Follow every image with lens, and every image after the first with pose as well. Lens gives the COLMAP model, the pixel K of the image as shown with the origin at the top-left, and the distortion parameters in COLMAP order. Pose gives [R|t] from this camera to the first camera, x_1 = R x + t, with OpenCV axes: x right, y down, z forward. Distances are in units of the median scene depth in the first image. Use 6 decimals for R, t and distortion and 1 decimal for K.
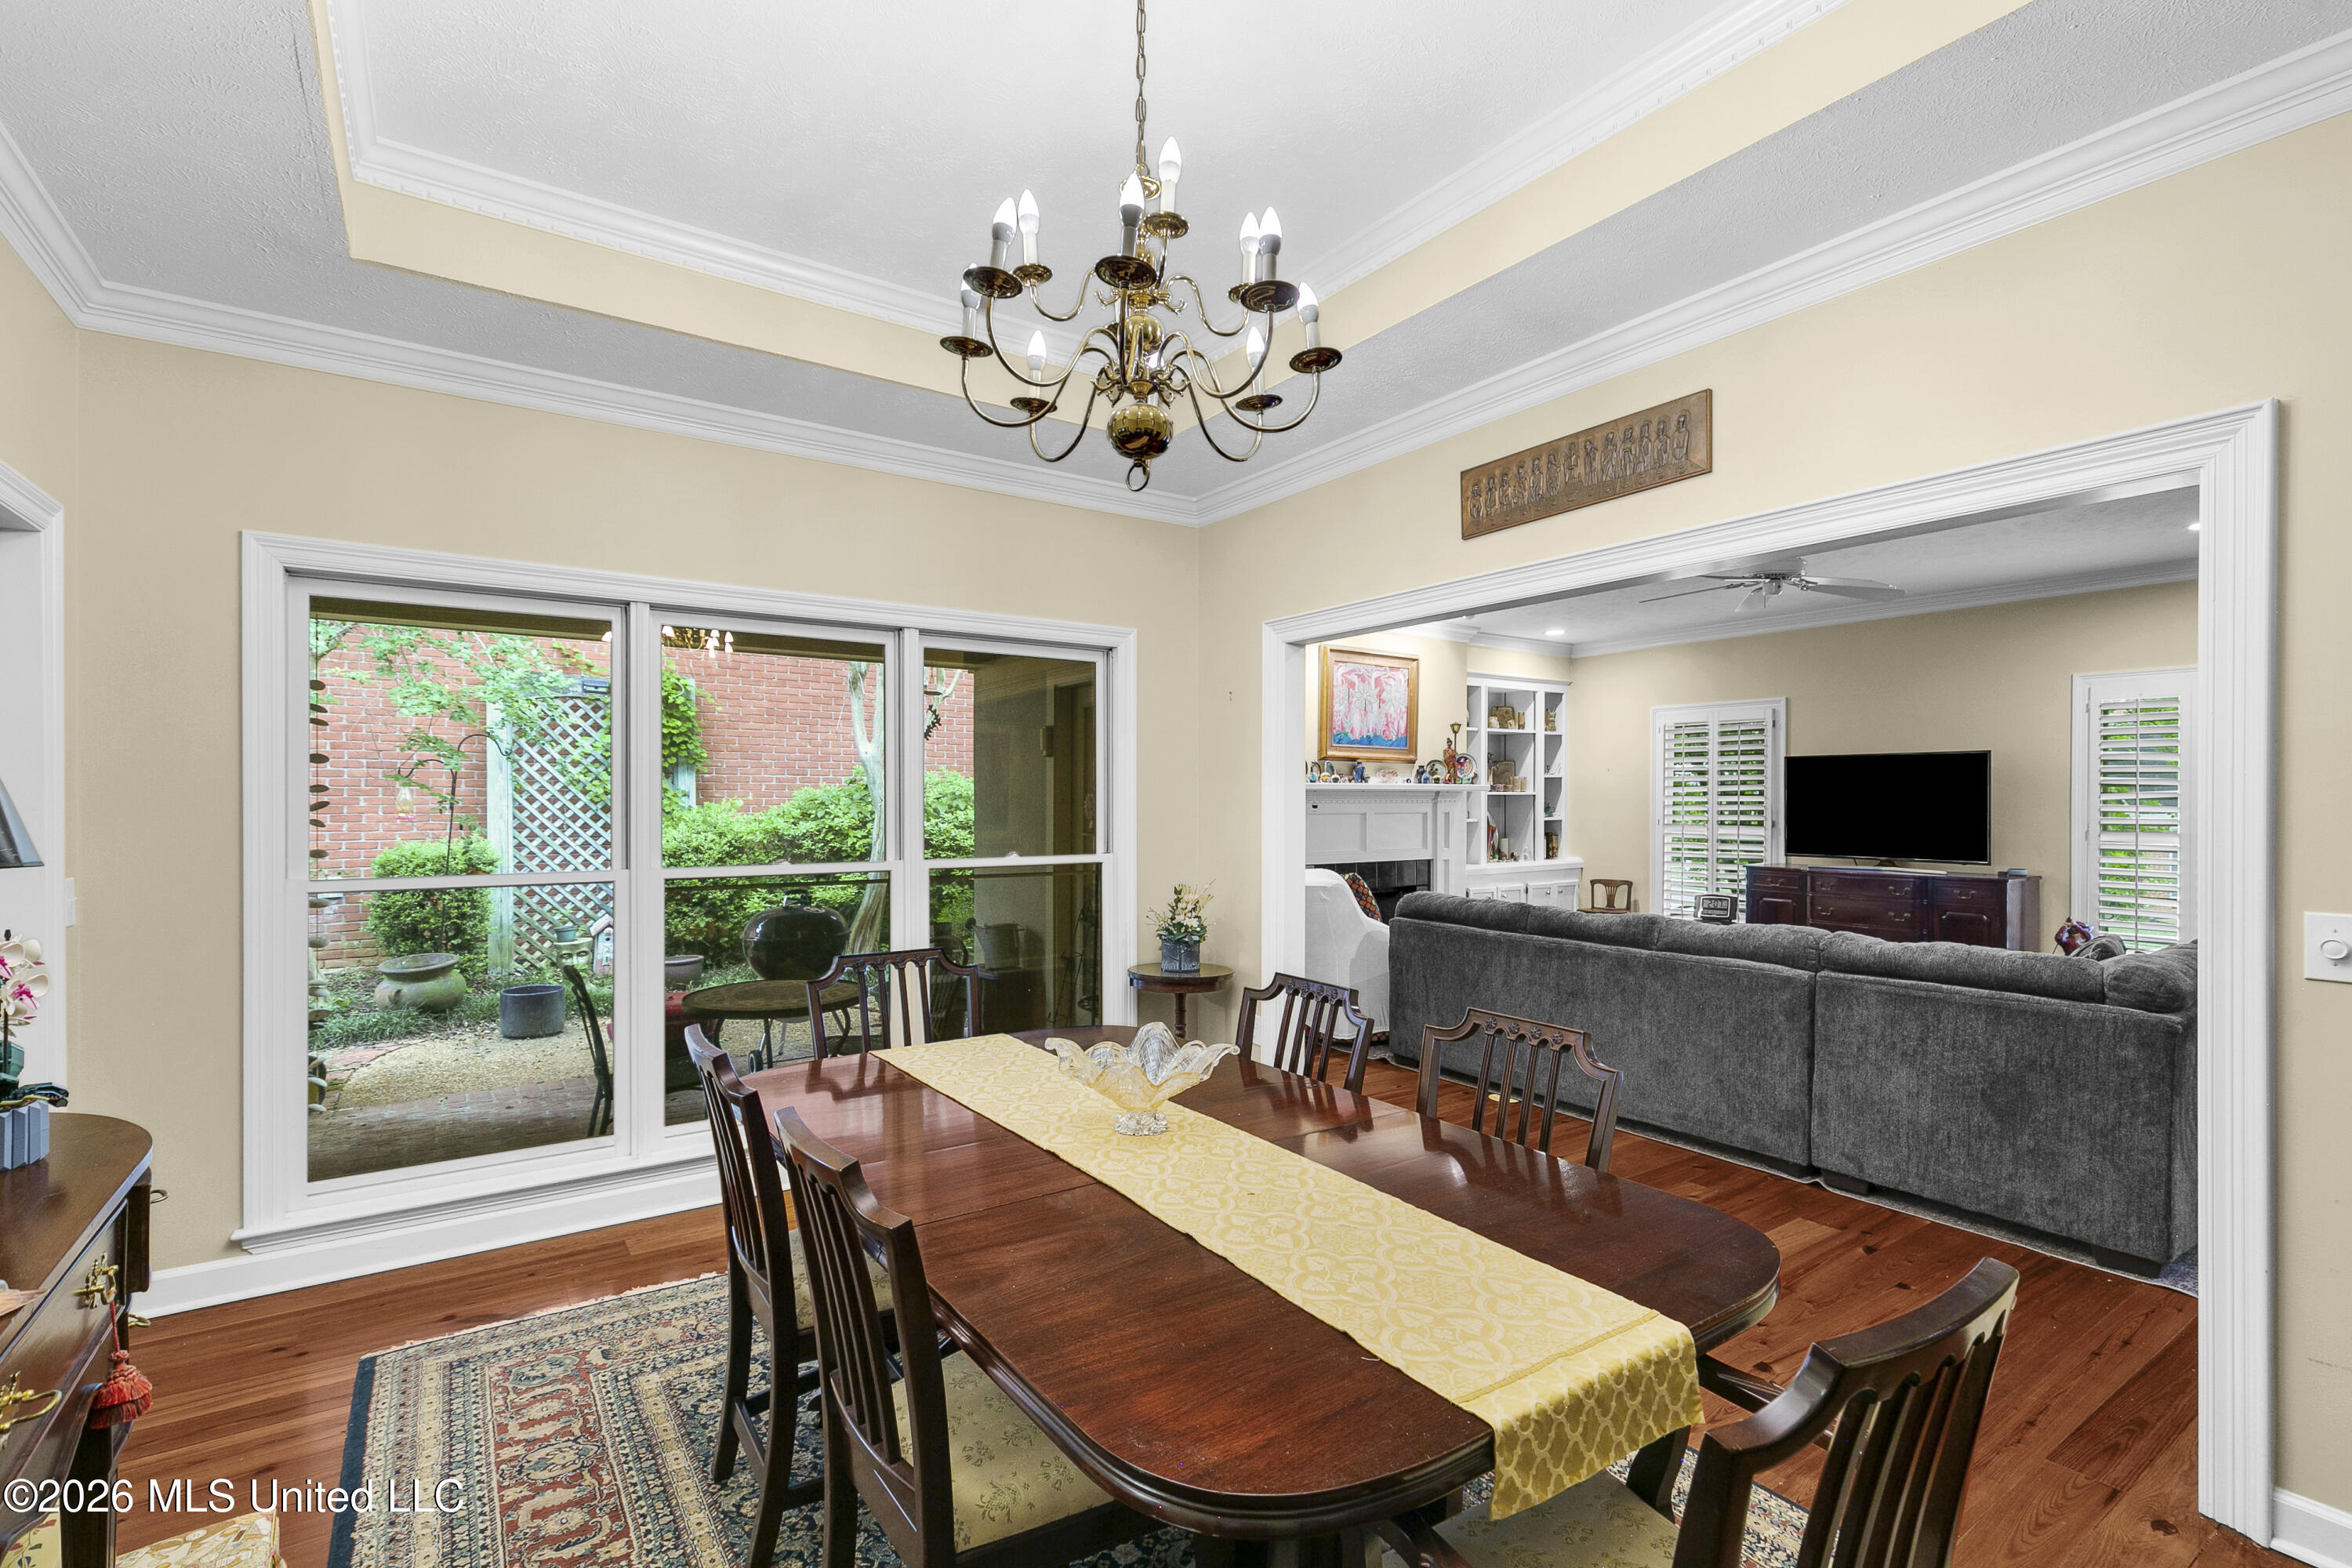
lens RADIAL K [[1062.8, 0, 1164.5], [0, 1062.8, 791.3], [0, 0, 1]] dist [0.000880, -0.000301]
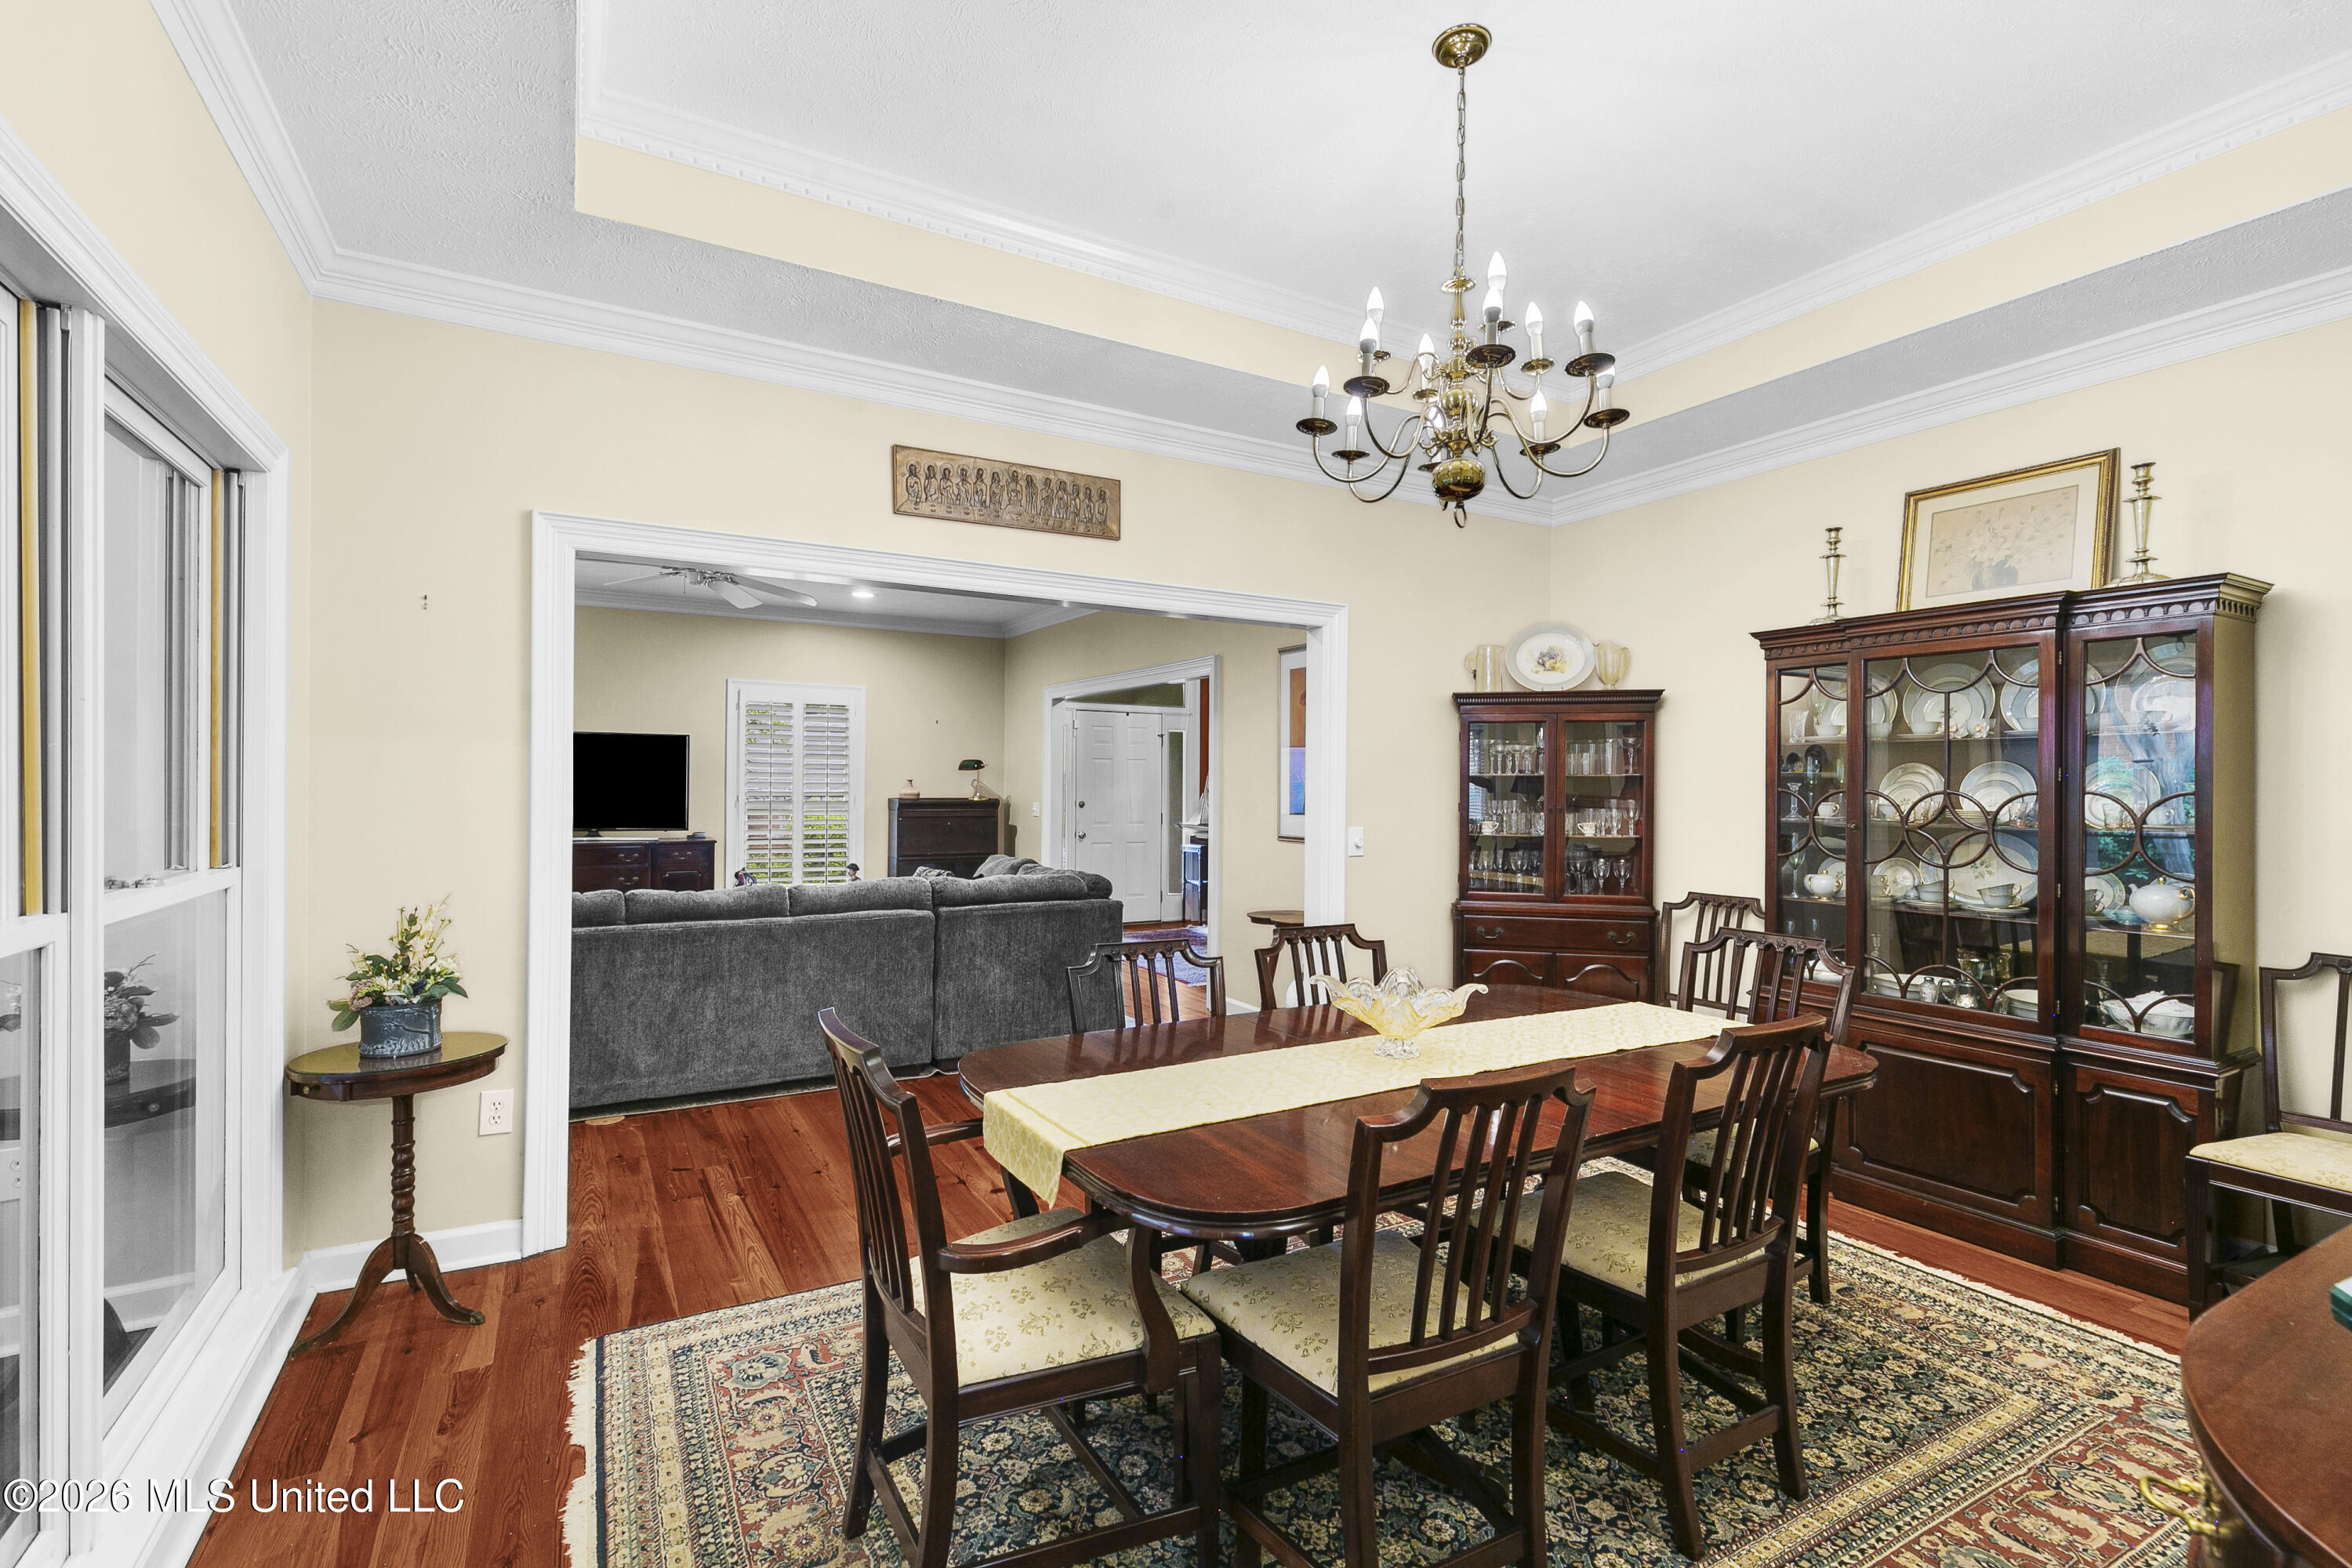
lens RADIAL K [[1062.8, 0, 1164.3], [0, 1062.8, 786.5], [0, 0, 1]] dist [0.000880, -0.000301]
pose [[0.080602, -0.004013, 0.996738, -0.358089], [-0.016701, 0.999846, 0.005376, 0.004799], [-0.996606, -0.017079, 0.080523, 0.342676]]
